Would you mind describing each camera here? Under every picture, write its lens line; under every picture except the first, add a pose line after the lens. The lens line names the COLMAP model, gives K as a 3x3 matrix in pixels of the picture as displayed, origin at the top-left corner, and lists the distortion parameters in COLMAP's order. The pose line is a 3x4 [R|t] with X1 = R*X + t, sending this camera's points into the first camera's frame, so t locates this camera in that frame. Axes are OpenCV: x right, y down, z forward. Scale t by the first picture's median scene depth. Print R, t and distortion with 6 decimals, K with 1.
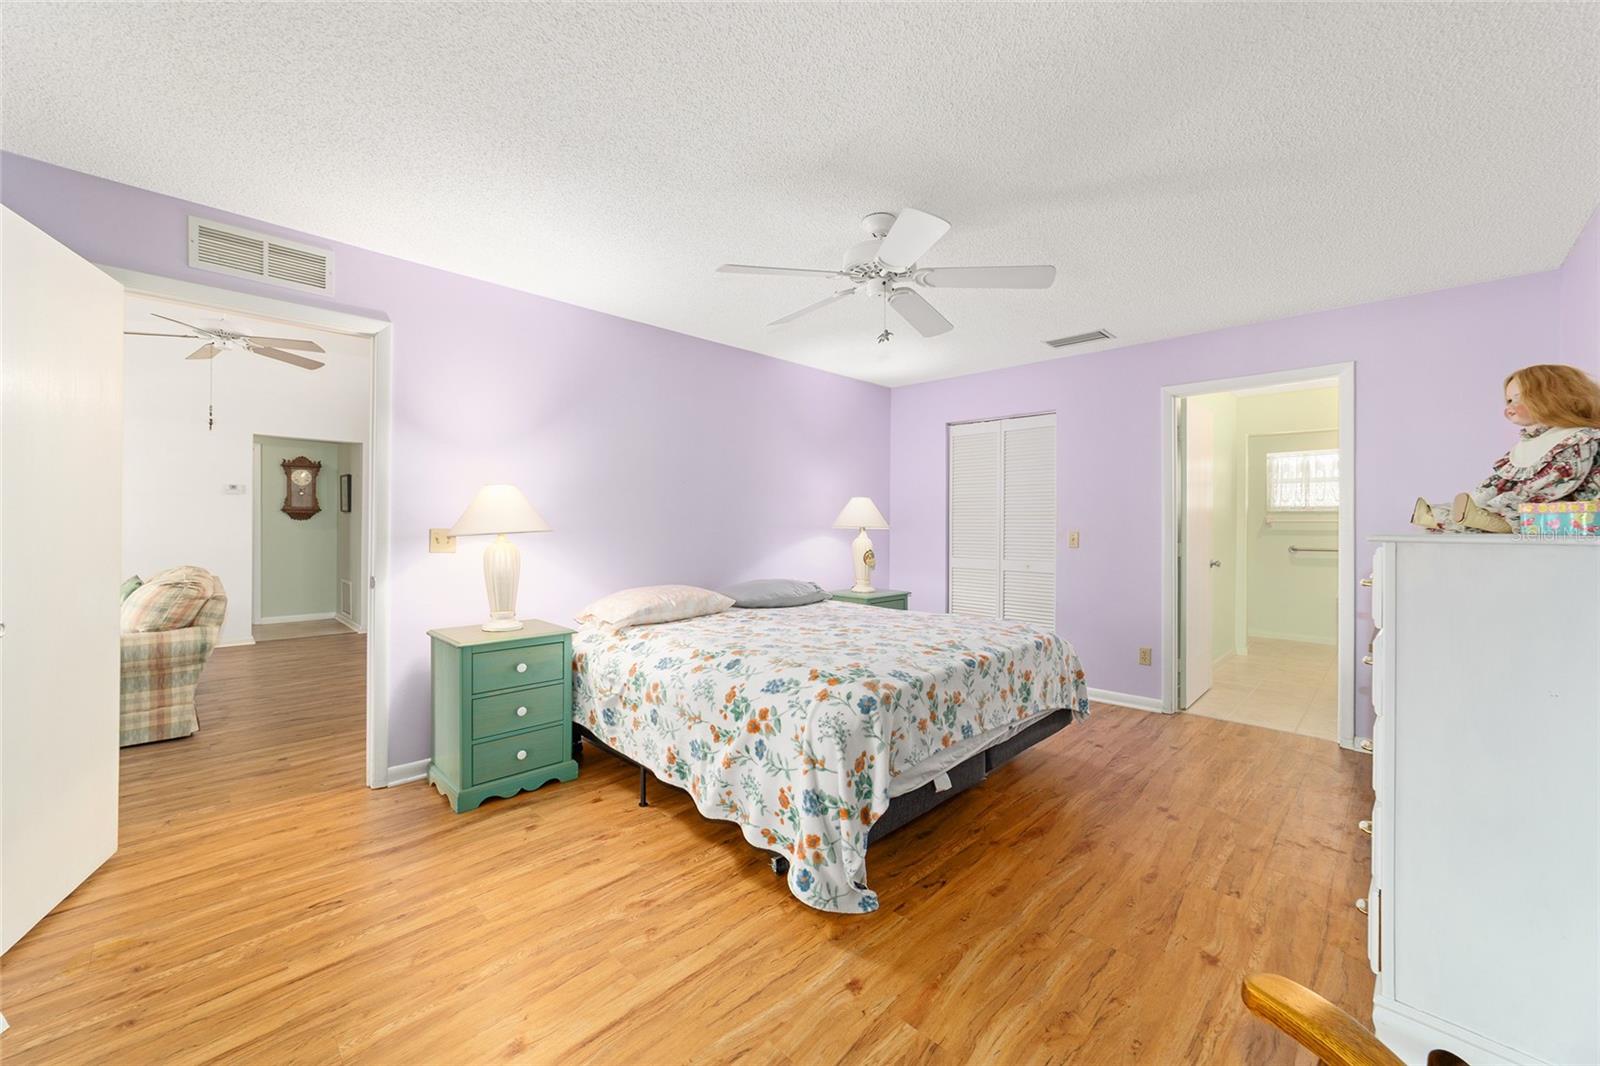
lens RADIAL K [[611.9, 0, 794.0], [0, 611.9, 530.4], [0, 0, 1]] dist [-0.018796, 0.008450]
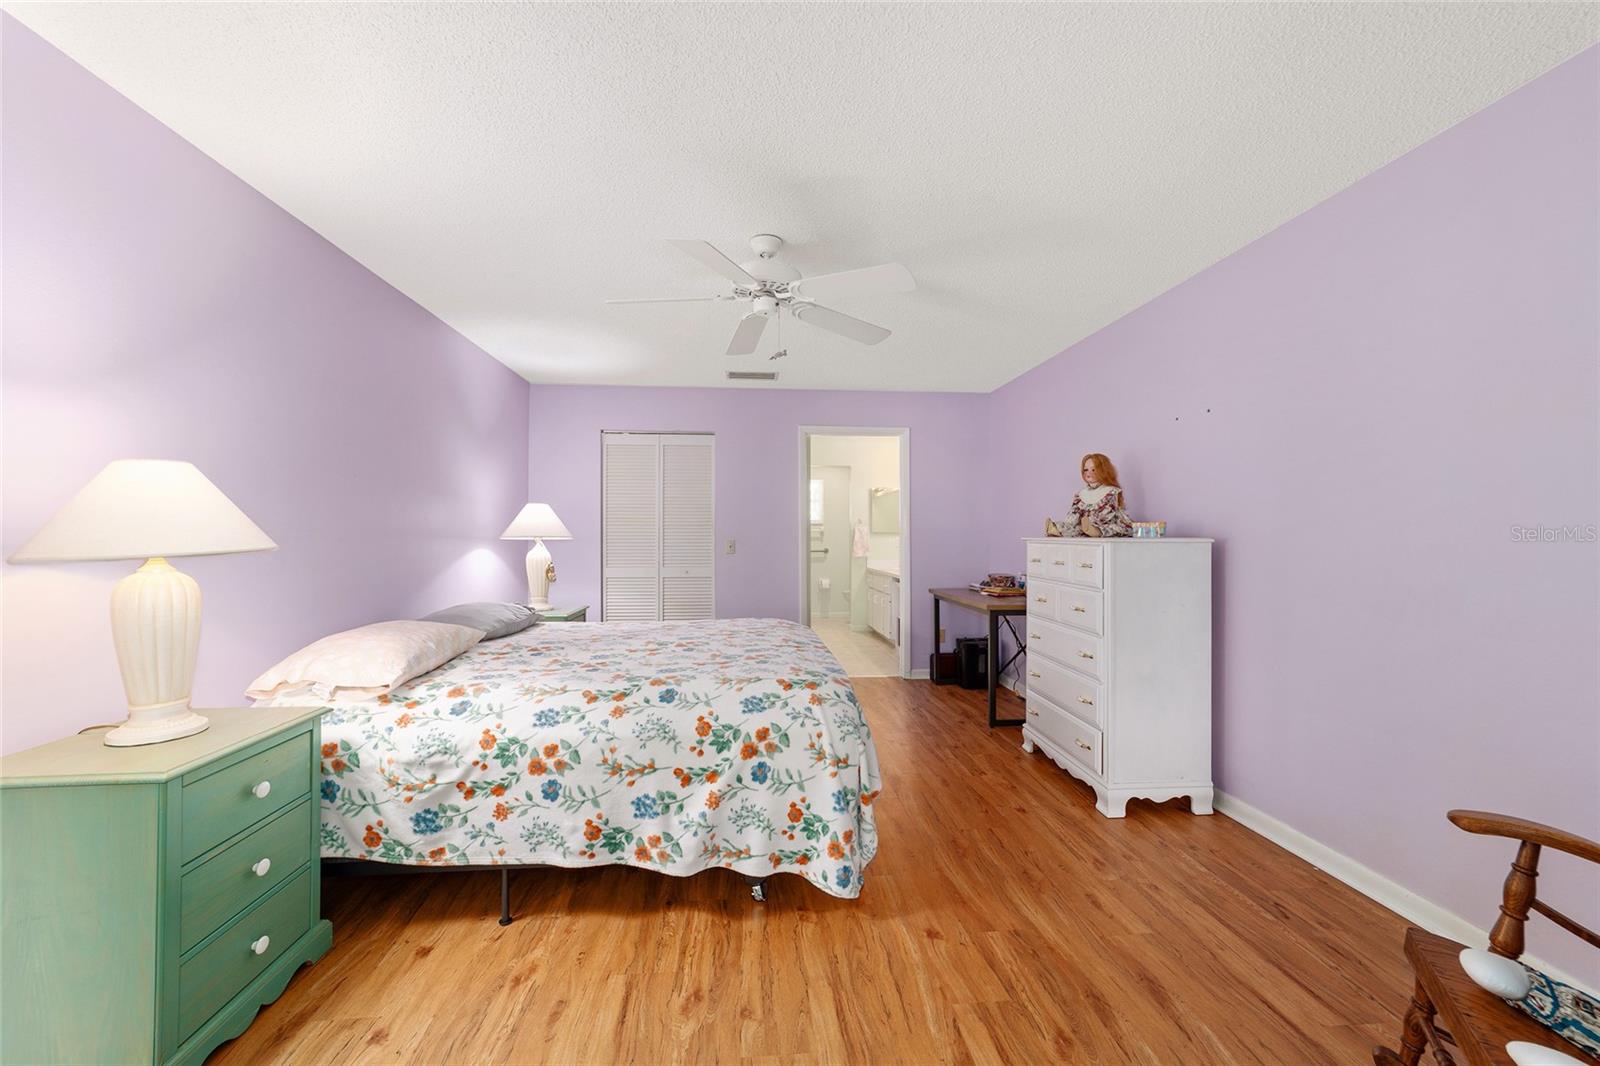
lens RADIAL K [[611.9, 0, 794.0], [0, 611.9, 530.4], [0, 0, 1]] dist [-0.018796, 0.008450]
pose [[0.653160, -0.000262, 0.757220, -0.655604], [0.010699, 0.999903, -0.008882, -0.006598], [-0.757144, 0.013903, 0.653099, 0.301440]]
